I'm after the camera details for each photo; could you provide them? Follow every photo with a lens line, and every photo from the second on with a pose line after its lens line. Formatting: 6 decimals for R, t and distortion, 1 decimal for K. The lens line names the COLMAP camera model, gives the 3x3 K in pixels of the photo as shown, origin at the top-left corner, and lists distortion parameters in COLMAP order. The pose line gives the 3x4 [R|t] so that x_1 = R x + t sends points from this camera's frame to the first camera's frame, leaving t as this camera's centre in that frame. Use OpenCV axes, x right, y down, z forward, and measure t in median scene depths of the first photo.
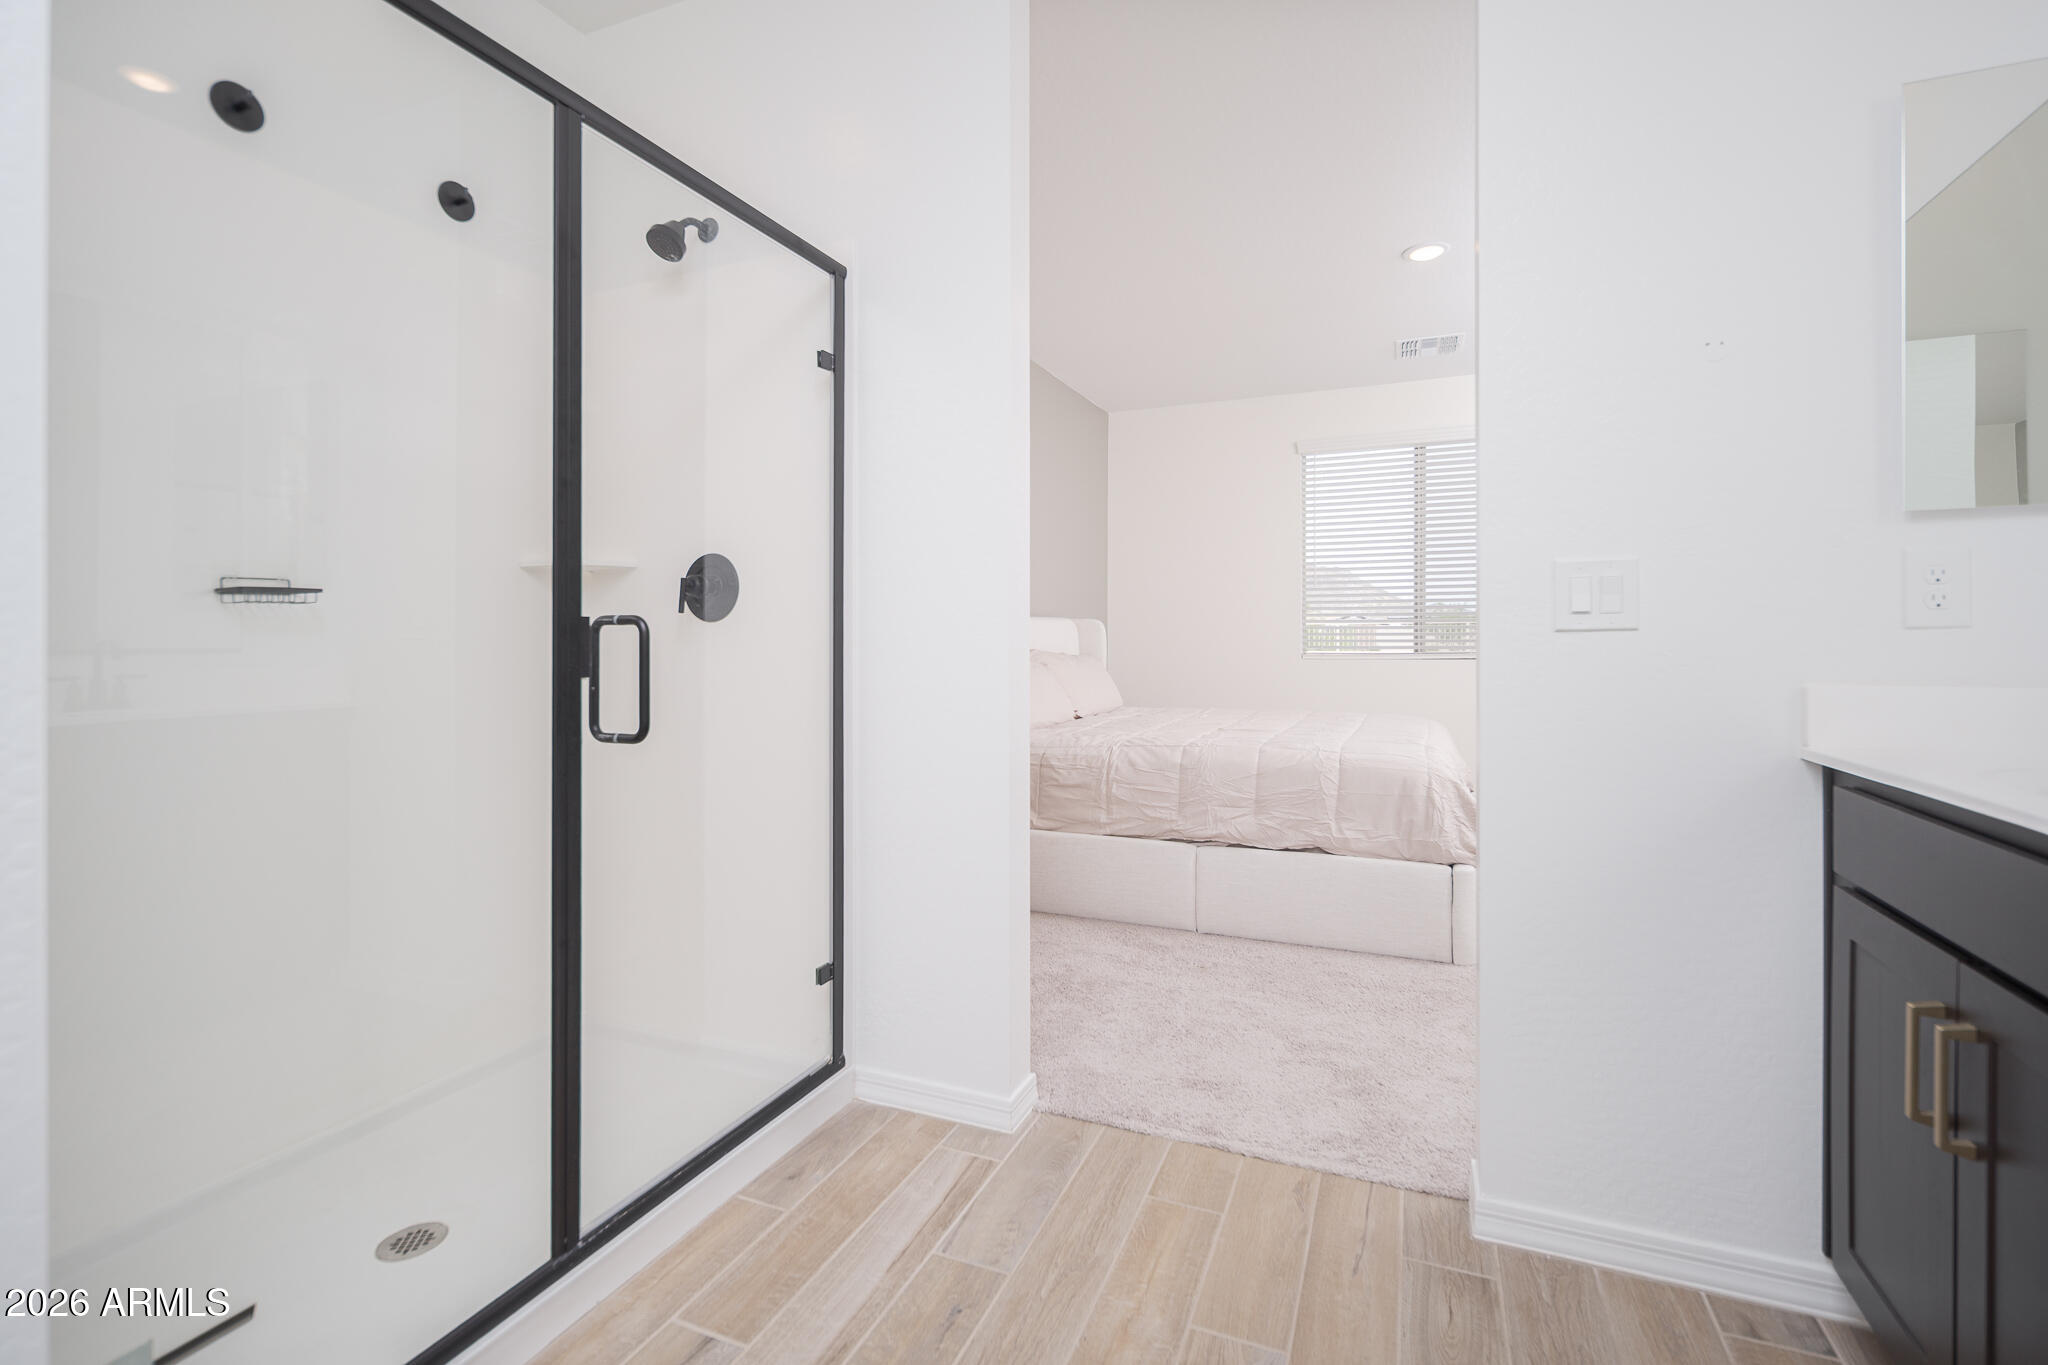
lens RADIAL K [[918.9, 0, 1026.1], [0, 918.9, 640.3], [0, 0, 1]] dist [-0.000126, -0.000044]
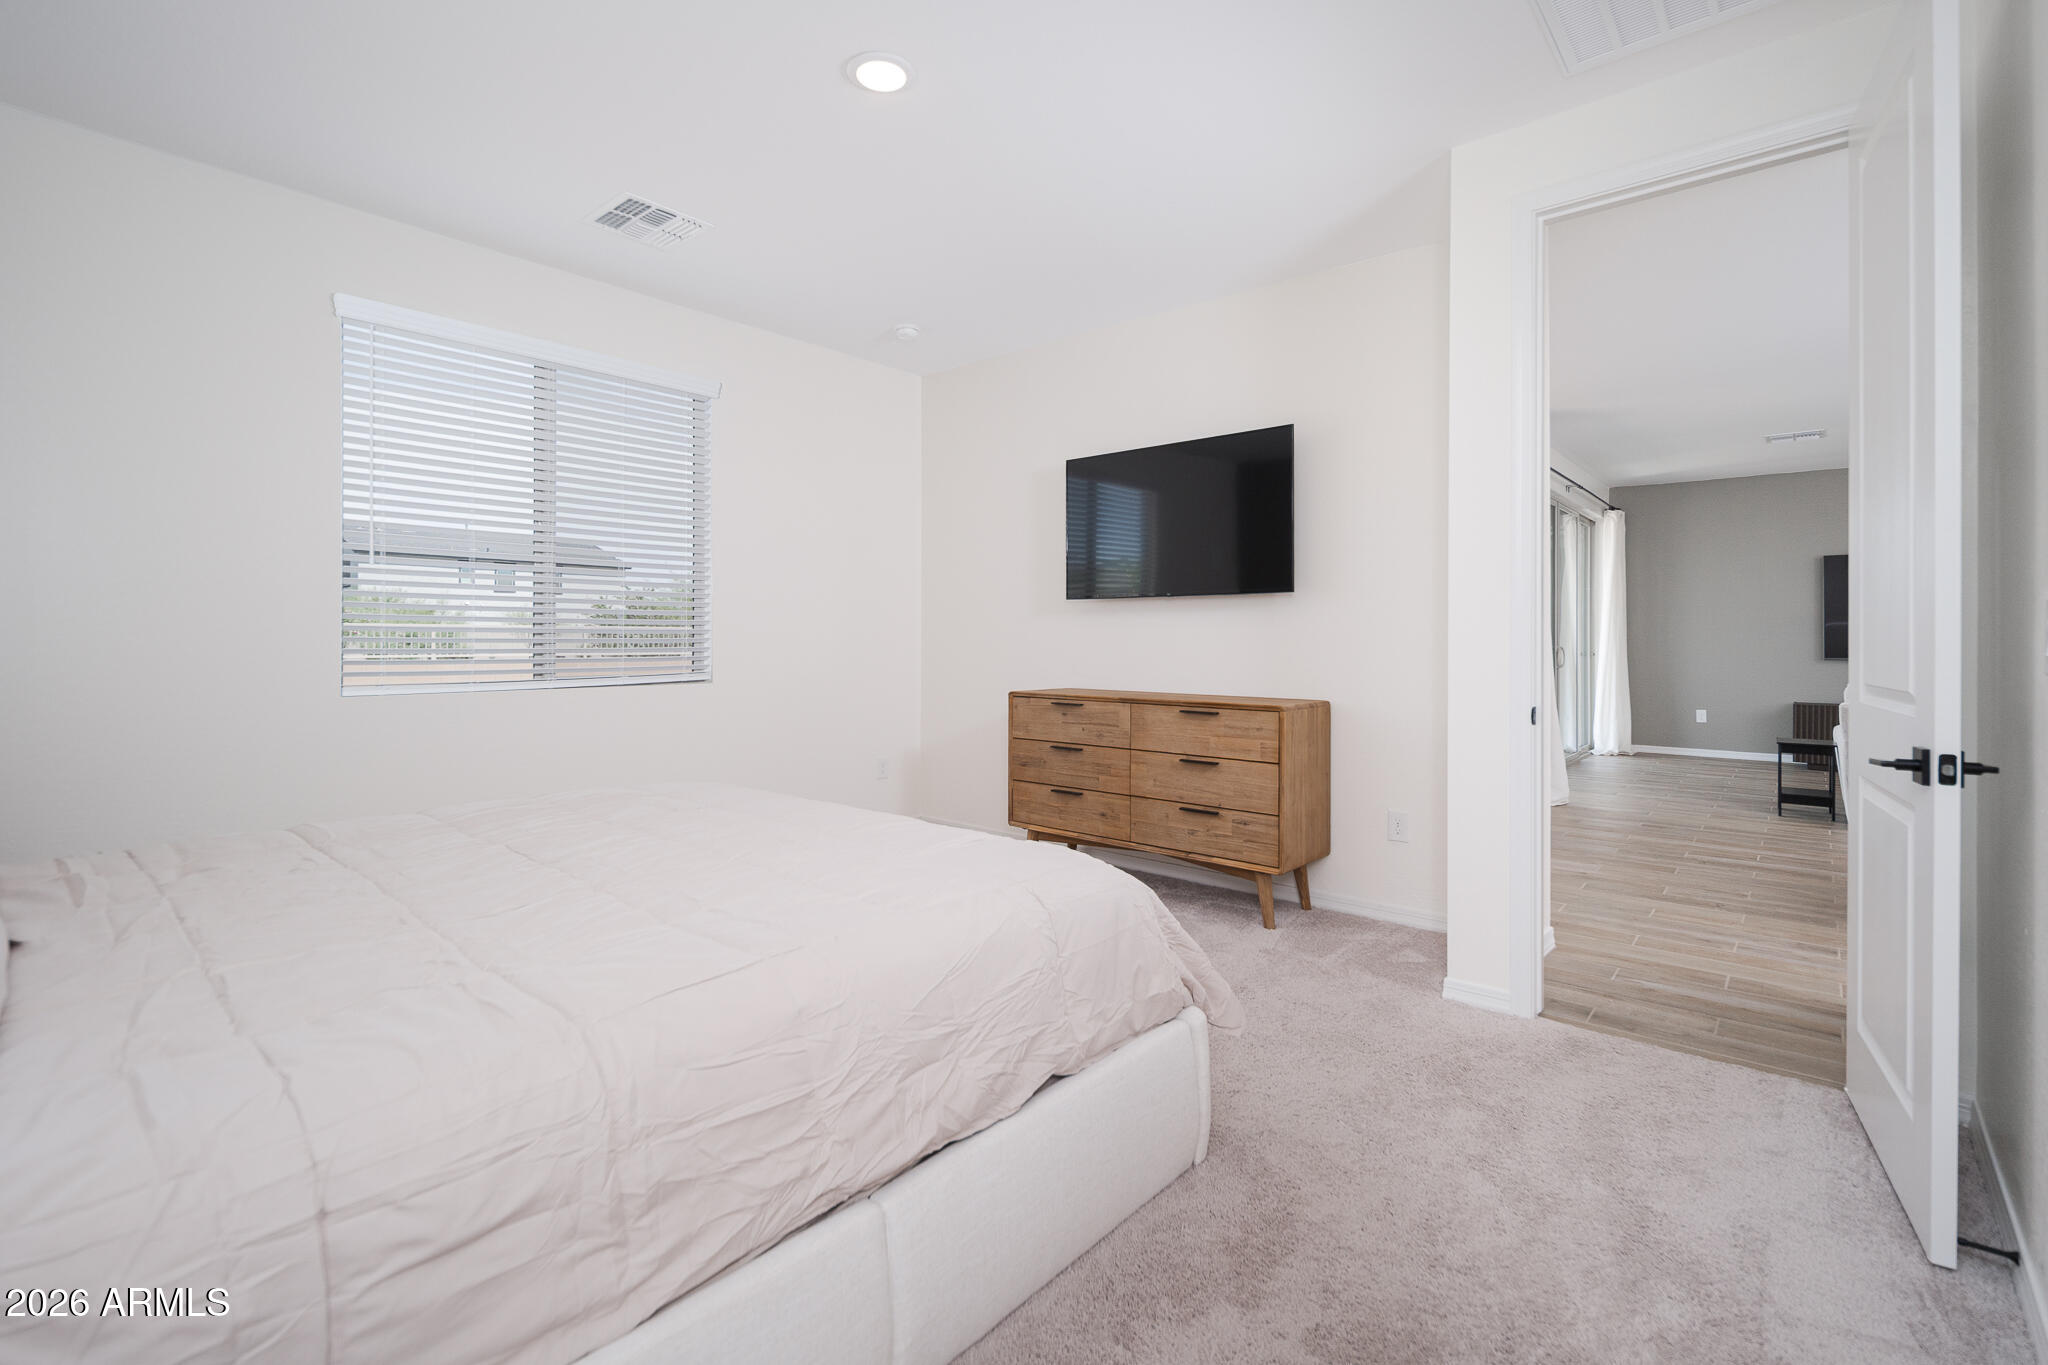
lens RADIAL K [[918.9, 0, 1026.1], [0, 918.9, 640.3], [0, 0, 1]] dist [-0.000126, -0.000044]
pose [[0.307504, 0.001519, 0.951545, -0.170608], [0.001480, 0.999997, -0.002074, -0.020690], [-0.951545, 0.002046, 0.307501, 0.774628]]
